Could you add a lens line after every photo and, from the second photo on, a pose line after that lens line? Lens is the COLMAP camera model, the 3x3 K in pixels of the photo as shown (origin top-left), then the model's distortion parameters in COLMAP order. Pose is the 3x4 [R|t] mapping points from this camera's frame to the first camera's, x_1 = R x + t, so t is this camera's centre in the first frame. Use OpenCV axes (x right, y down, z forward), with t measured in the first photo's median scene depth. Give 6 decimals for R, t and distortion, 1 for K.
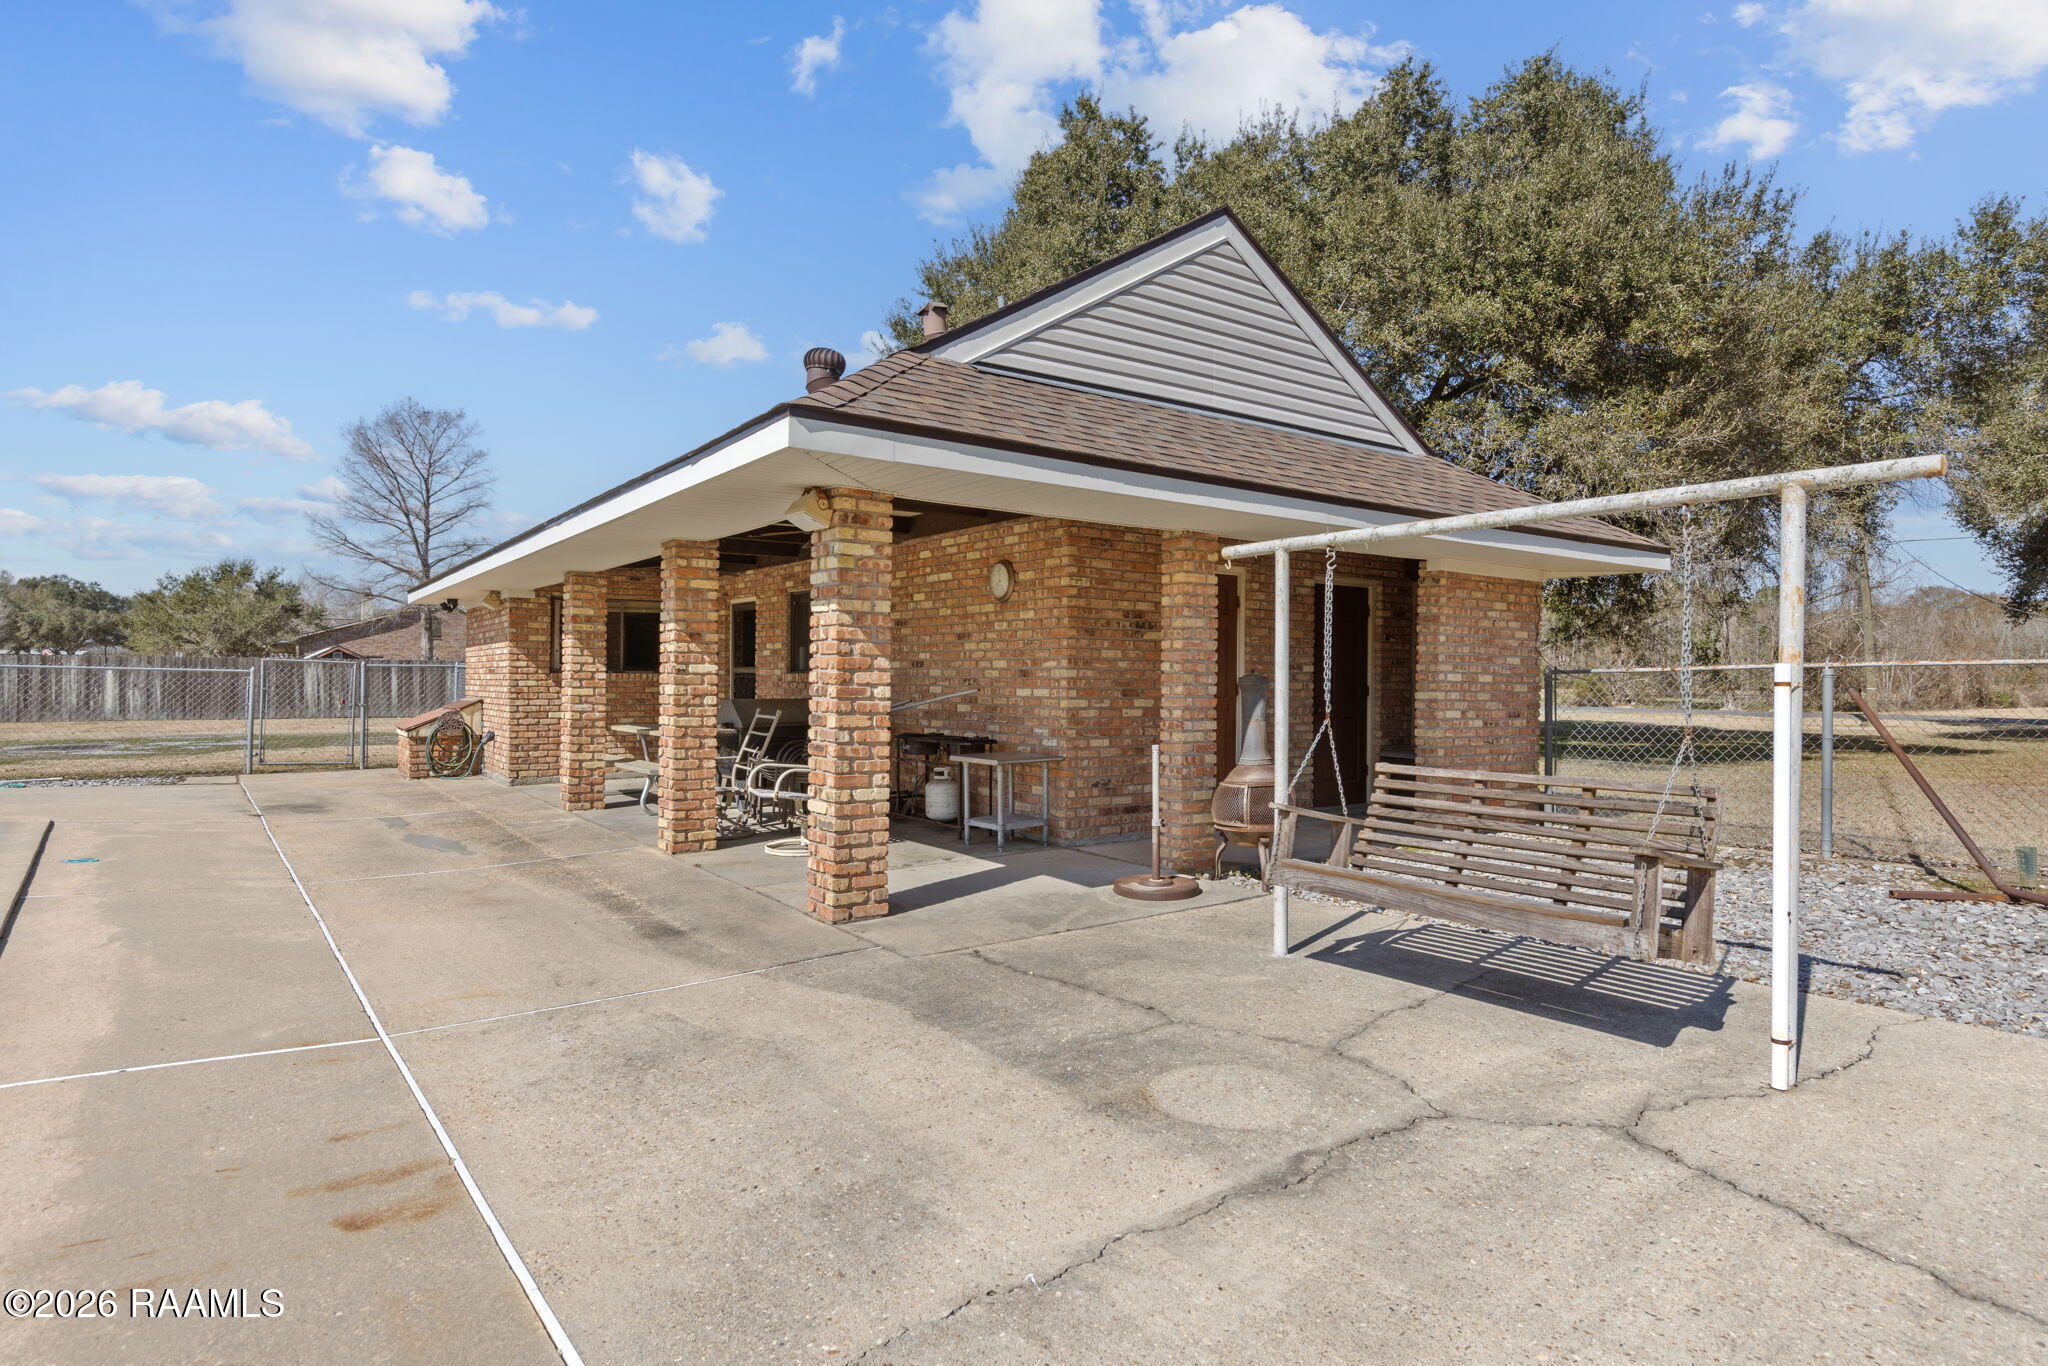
lens RADIAL K [[1104.2, 0, 1016.1], [0, 1104.2, 680.5], [0, 0, 1]] dist [0.006128, 0.001921]
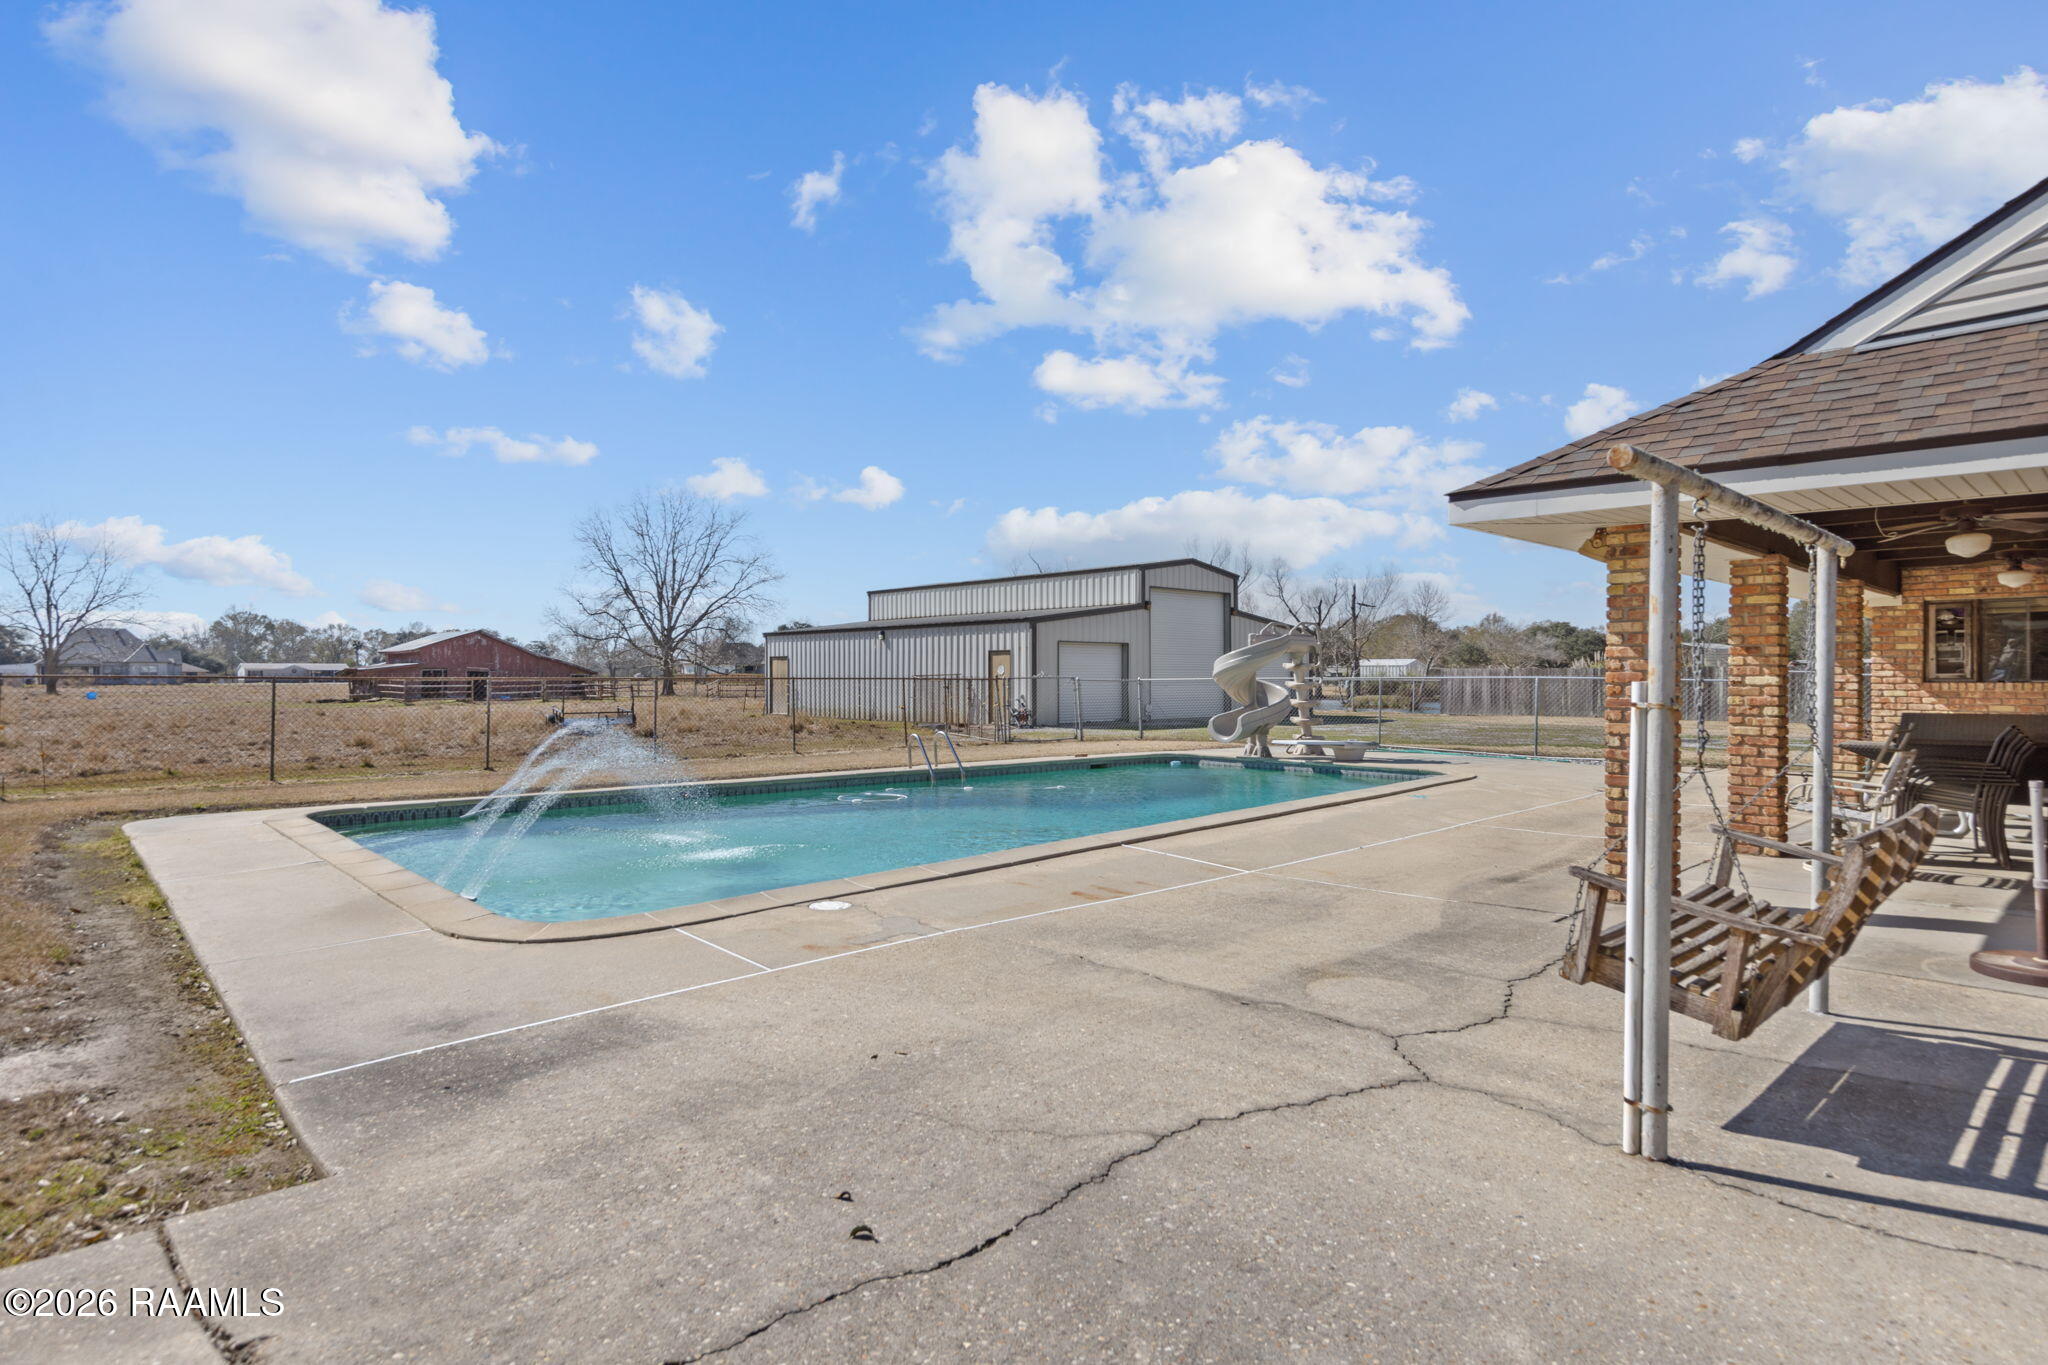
lens RADIAL K [[1104.2, 0, 1016.4], [0, 1104.2, 683.9], [0, 0, 1]] dist [0.006128, 0.001921]
pose [[0.133221, 0.003215, -0.991081, 0.664035], [-0.005411, 0.999982, 0.002517, -0.006458], [0.991072, 0.005027, 0.133236, 0.165516]]
